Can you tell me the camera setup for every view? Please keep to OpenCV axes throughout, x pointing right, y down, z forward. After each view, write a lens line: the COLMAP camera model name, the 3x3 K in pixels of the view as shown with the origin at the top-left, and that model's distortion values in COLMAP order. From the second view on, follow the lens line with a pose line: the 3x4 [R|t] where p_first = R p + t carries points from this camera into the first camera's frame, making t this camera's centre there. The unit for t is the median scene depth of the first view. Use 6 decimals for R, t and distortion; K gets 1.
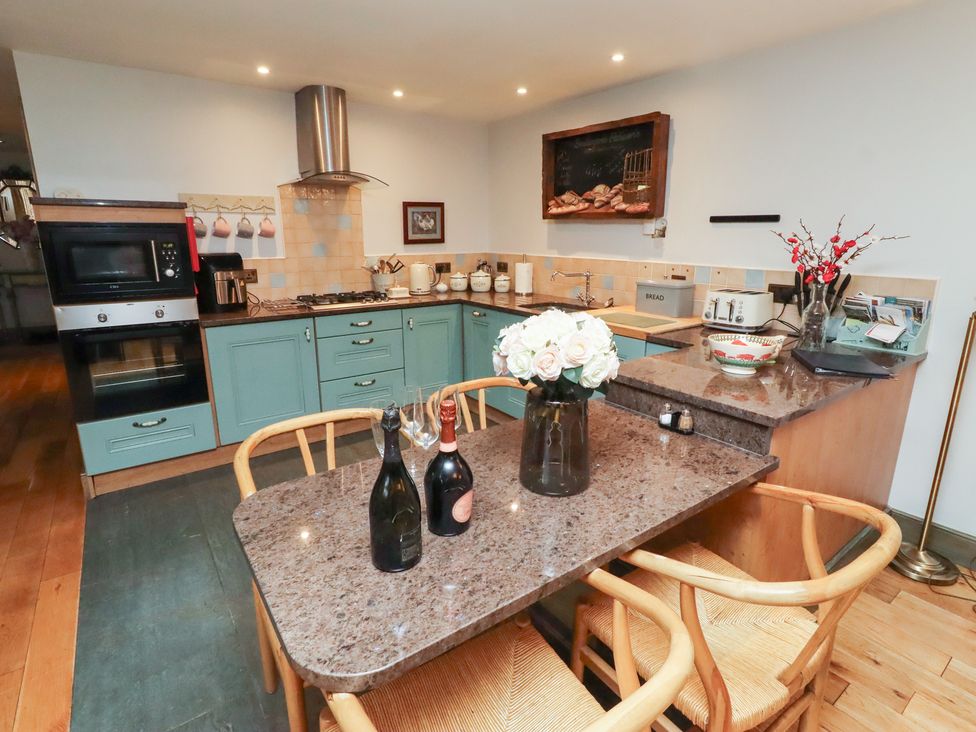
lens RADIAL K [[511.1, 0, 494.5], [0, 511.1, 352.4], [0, 0, 1]] dist [0.004445, -0.000750]
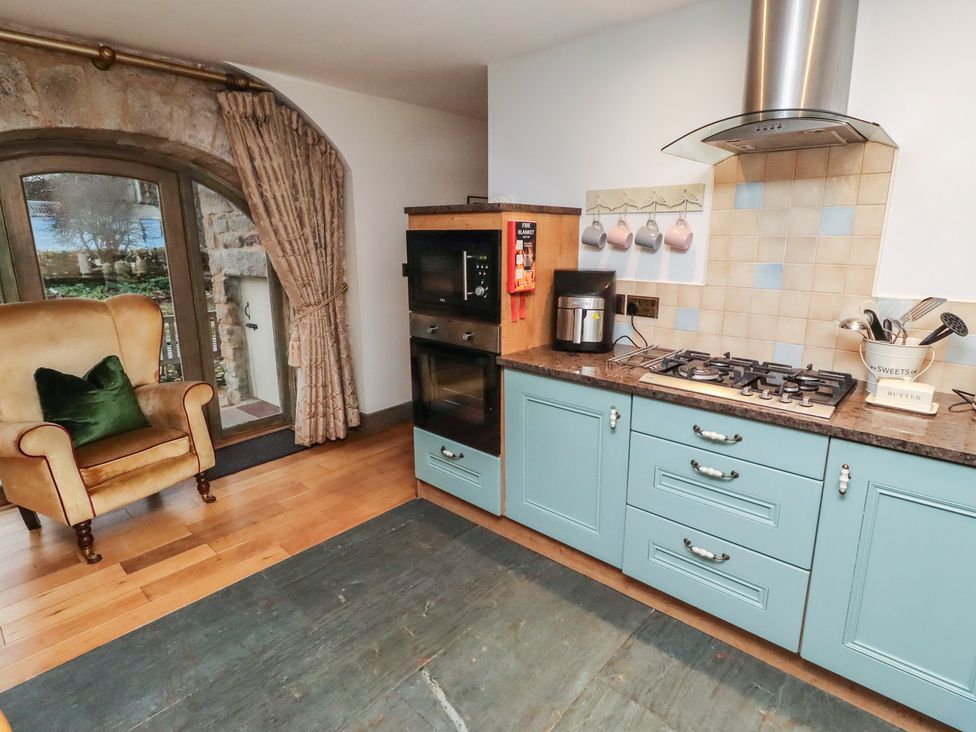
lens RADIAL K [[520.5, 0, 495.1], [0, 520.5, 350.4], [0, 0, 1]] dist [0.002456, -0.000059]
pose [[0.206674, 0.212908, -0.954964, 0.138201], [-0.225938, 0.960042, 0.165142, -0.160562], [0.951965, 0.181632, 0.246520, 0.648642]]
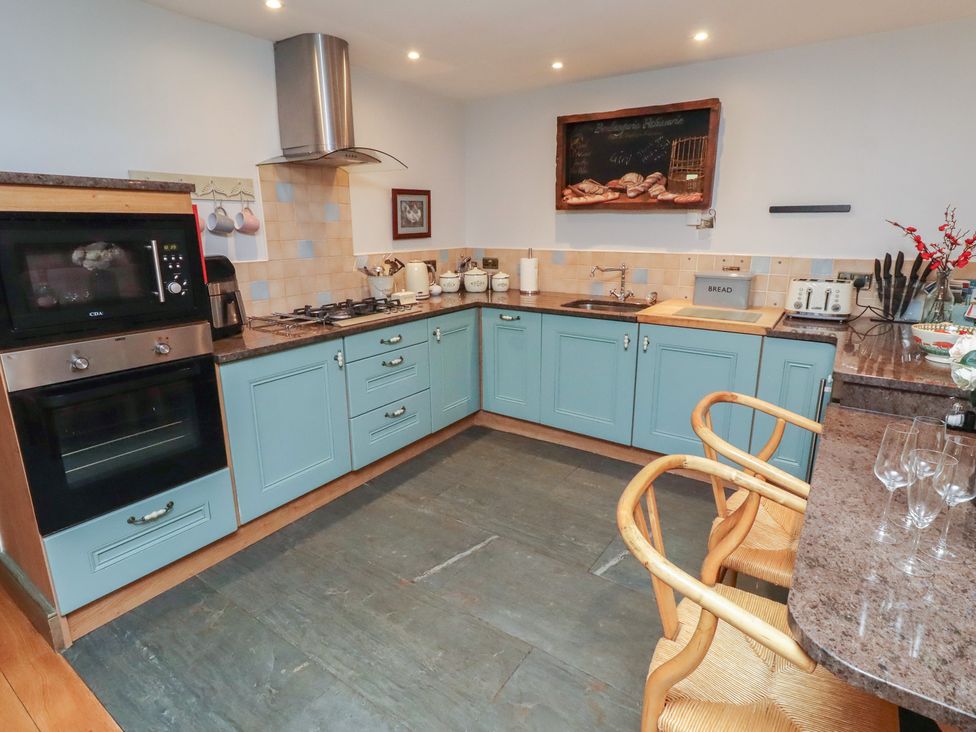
lens RADIAL K [[520.5, 0, 495.1], [0, 520.5, 350.4], [0, 0, 1]] dist [0.002456, -0.000059]
pose [[0.944591, -0.084154, 0.317280, -0.357113], [0.082244, 0.996423, 0.019433, -0.040573], [-0.317780, 0.007738, 0.948133, 0.168483]]
